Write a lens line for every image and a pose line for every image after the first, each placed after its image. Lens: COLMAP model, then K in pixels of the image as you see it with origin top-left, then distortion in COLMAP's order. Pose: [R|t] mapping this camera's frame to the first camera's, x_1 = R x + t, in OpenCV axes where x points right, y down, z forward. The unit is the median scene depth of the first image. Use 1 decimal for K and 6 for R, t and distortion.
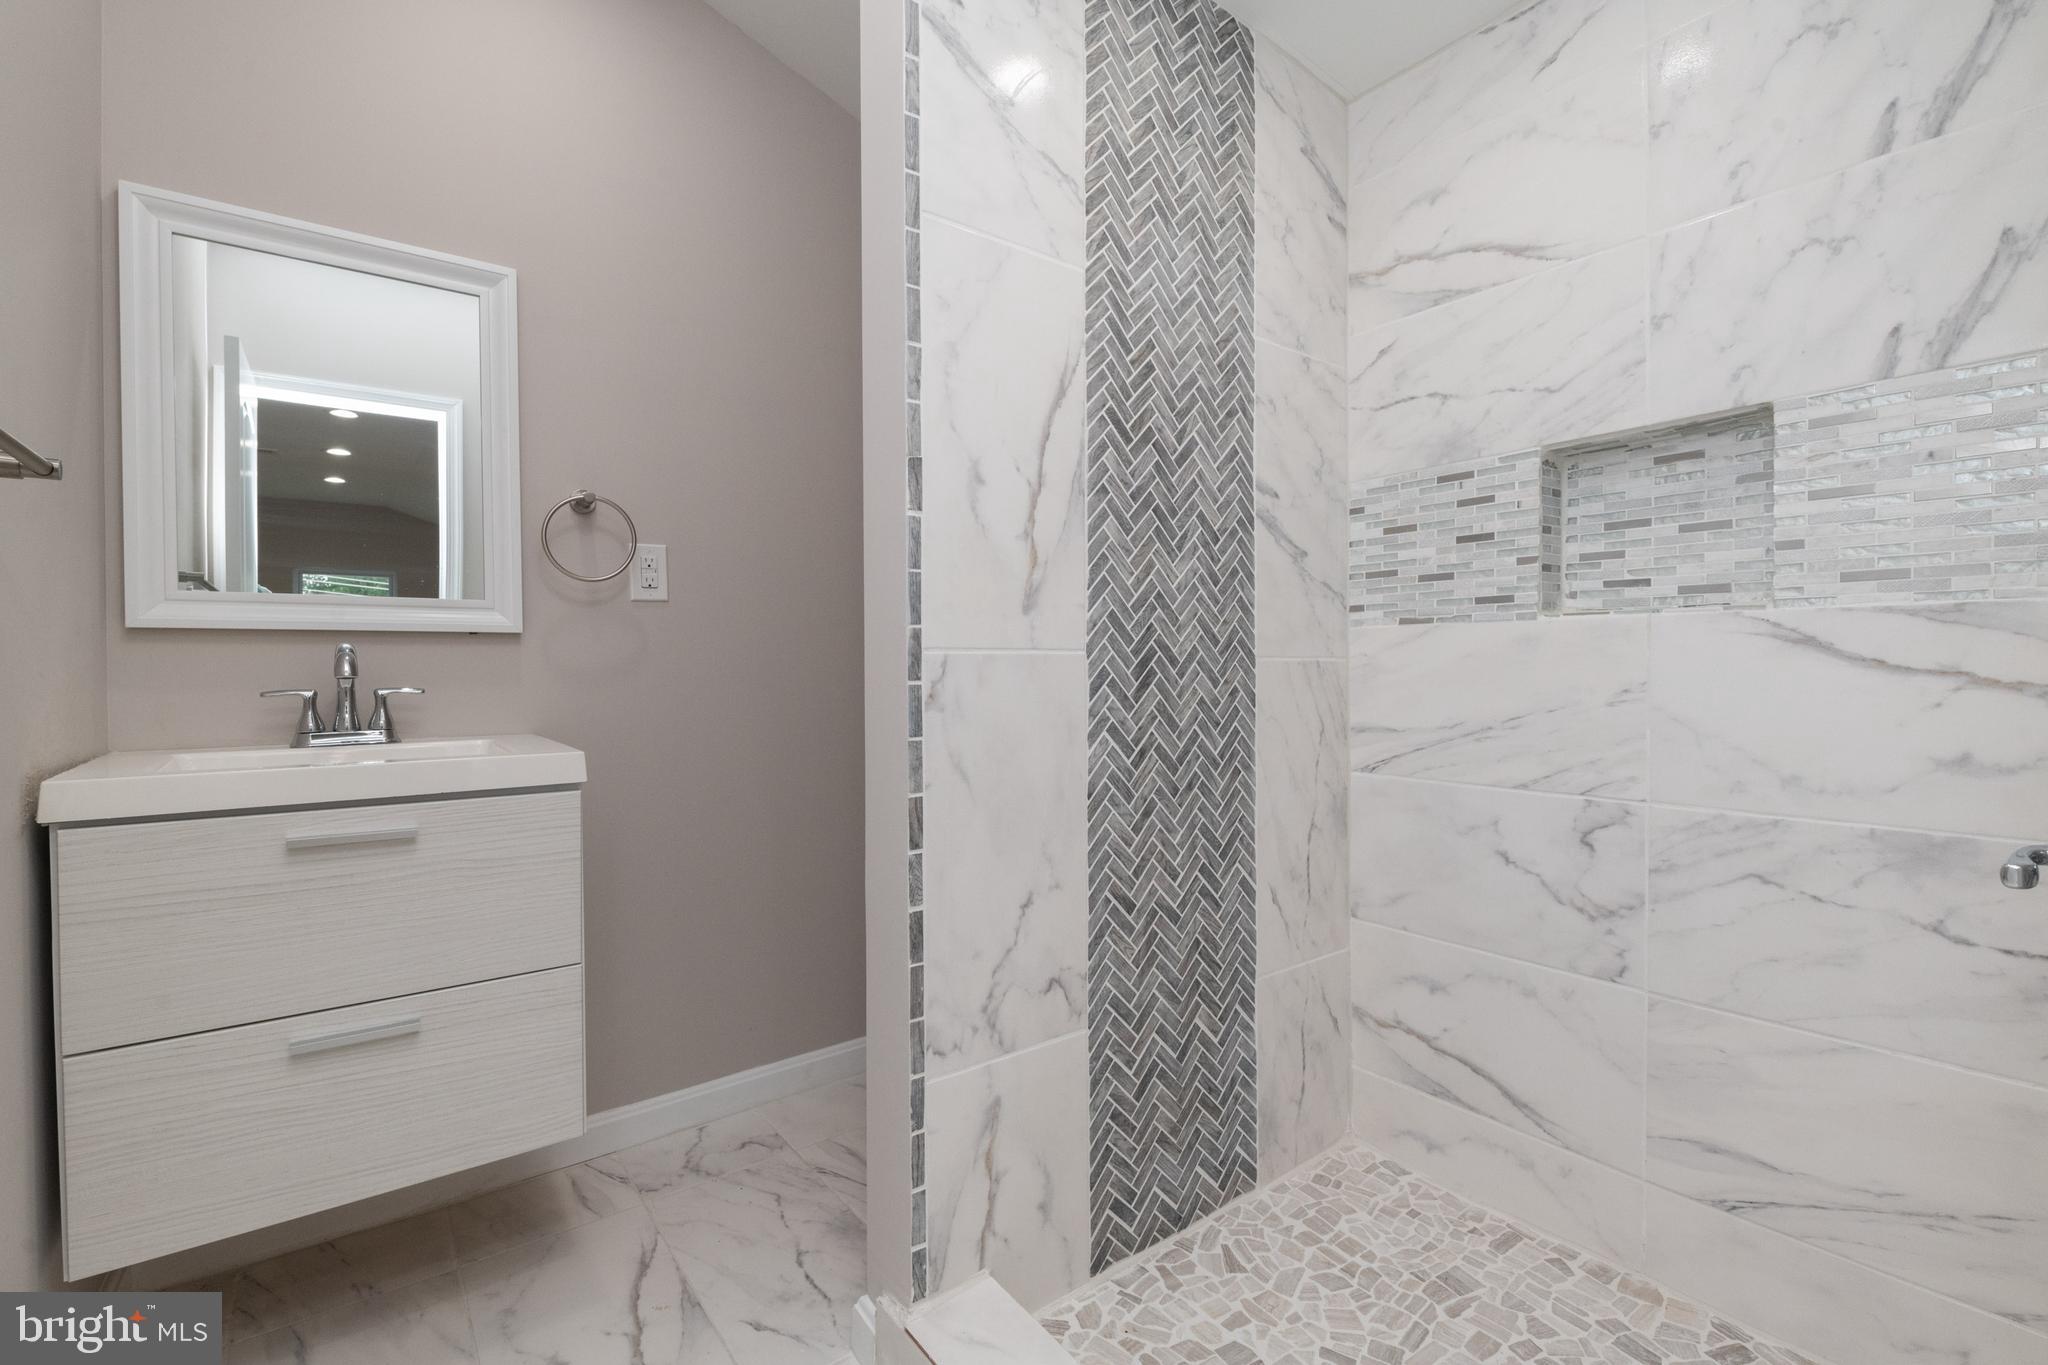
lens RADIAL K [[911.4, 0, 1024.0], [0, 911.4, 682.5], [0, 0, 1]] dist [-0.025215, -0.000323]
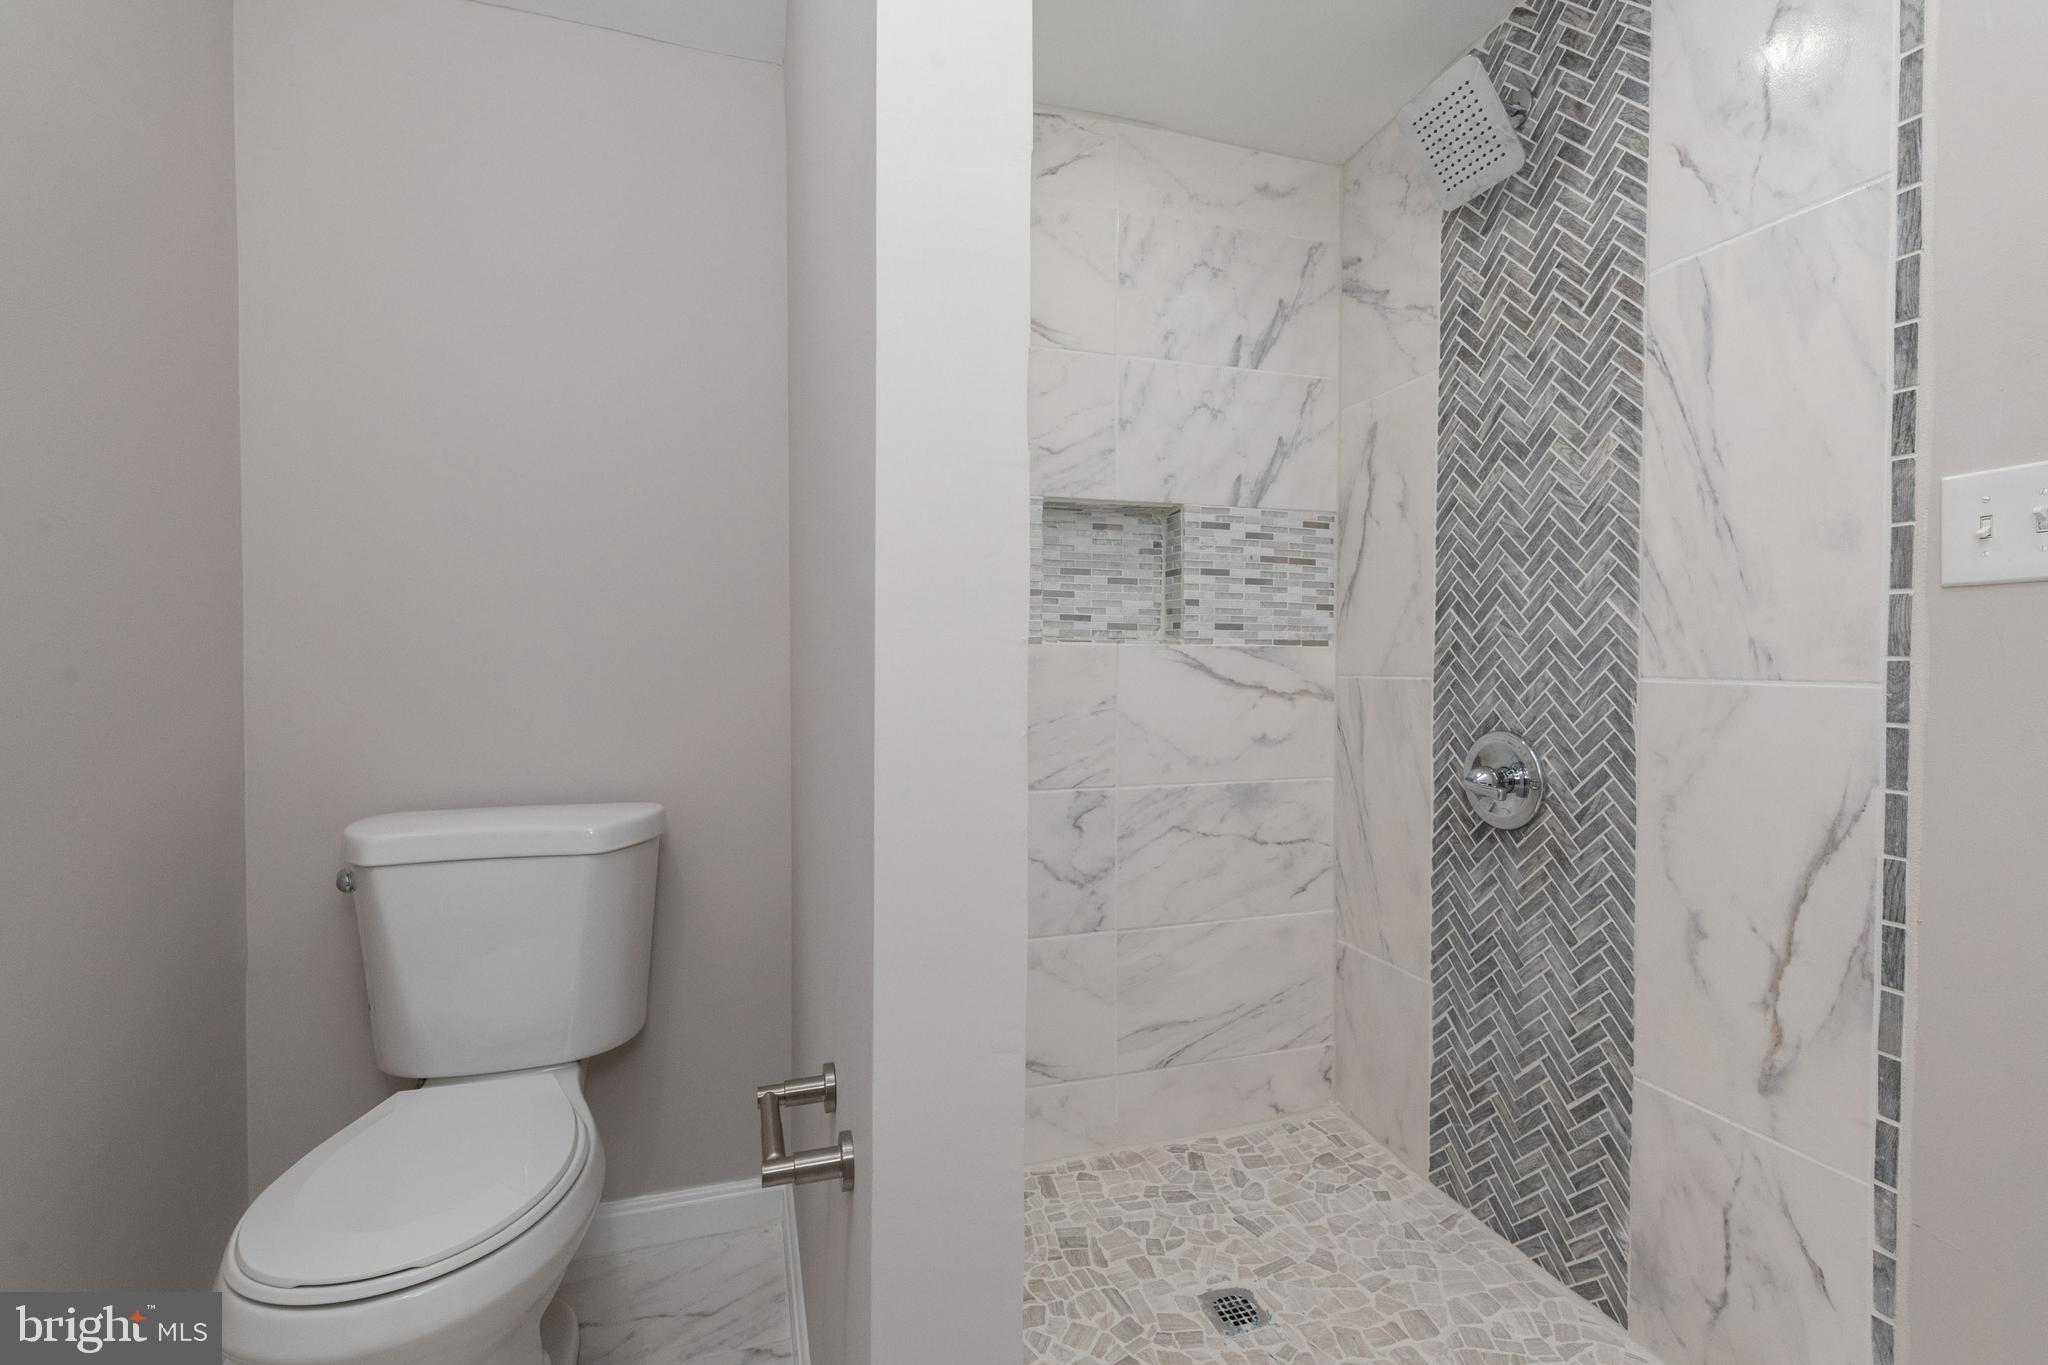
lens RADIAL K [[887.4, 0, 1024.0], [0, 887.4, 682.5], [0, 0, 1]] dist [-0.006561, -0.000176]
pose [[0.309841, -0.009992, 0.950736, -0.590343], [0.011234, 0.999913, 0.006848, -0.030231], [-0.950722, 0.008558, 0.309927, 0.734989]]
